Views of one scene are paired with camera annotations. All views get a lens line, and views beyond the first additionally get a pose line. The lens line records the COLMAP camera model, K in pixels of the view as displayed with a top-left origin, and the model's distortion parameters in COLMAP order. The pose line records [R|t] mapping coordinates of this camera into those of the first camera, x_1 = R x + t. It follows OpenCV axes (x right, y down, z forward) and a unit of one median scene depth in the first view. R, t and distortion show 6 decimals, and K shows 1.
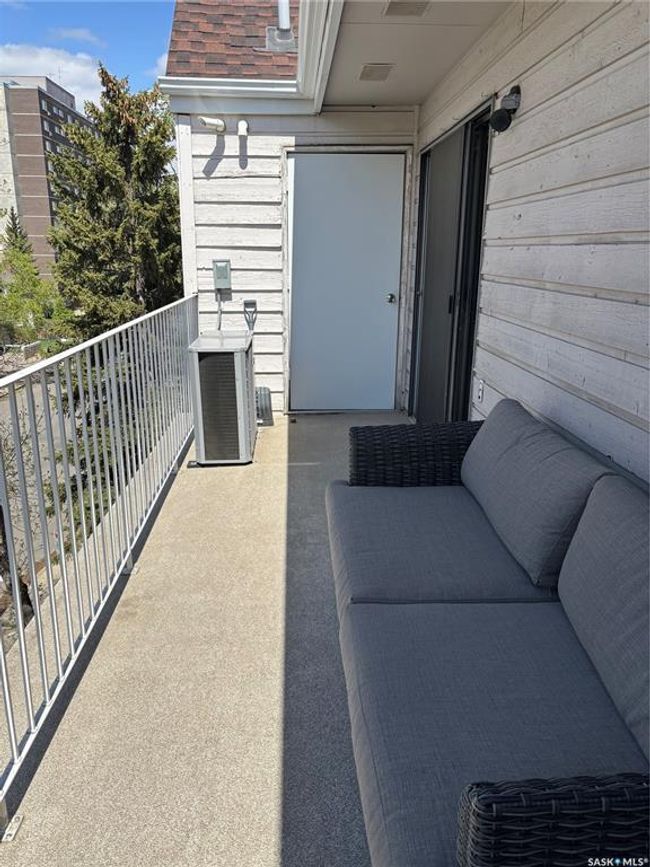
lens RADIAL K [[646.1, 0, 323.6], [0, 646.1, 431.3], [0, 0, 1]] dist [0.001545, -0.000311]
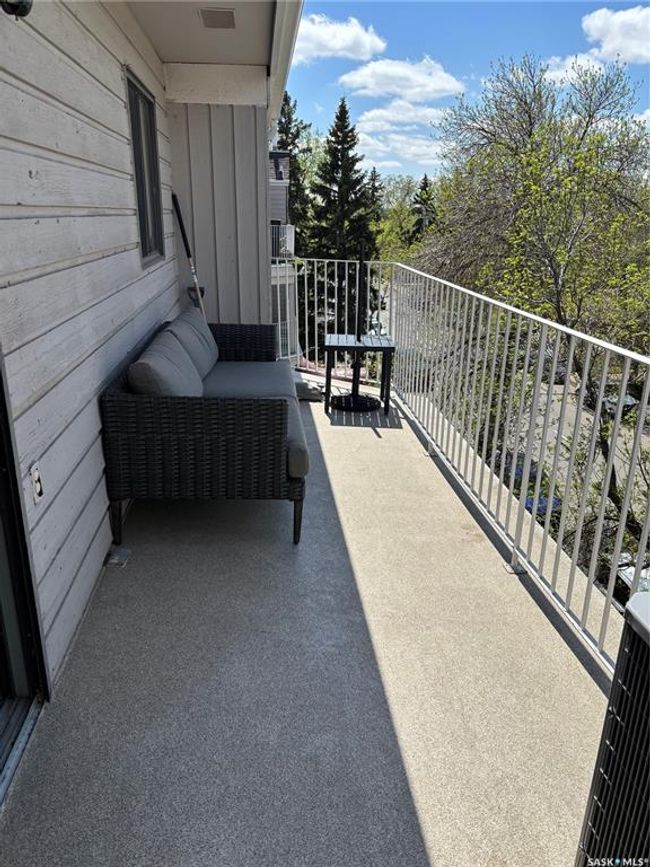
lens RADIAL K [[646.1, 0, 323.0], [0, 646.1, 437.0], [0, 0, 1]] dist [0.001545, -0.000311]
pose [[-0.998687, -0.006638, -0.050794, 0.035121], [-0.034373, 0.822041, 0.568391, -0.508580], [0.037982, 0.569390, -0.821189, 1.751556]]
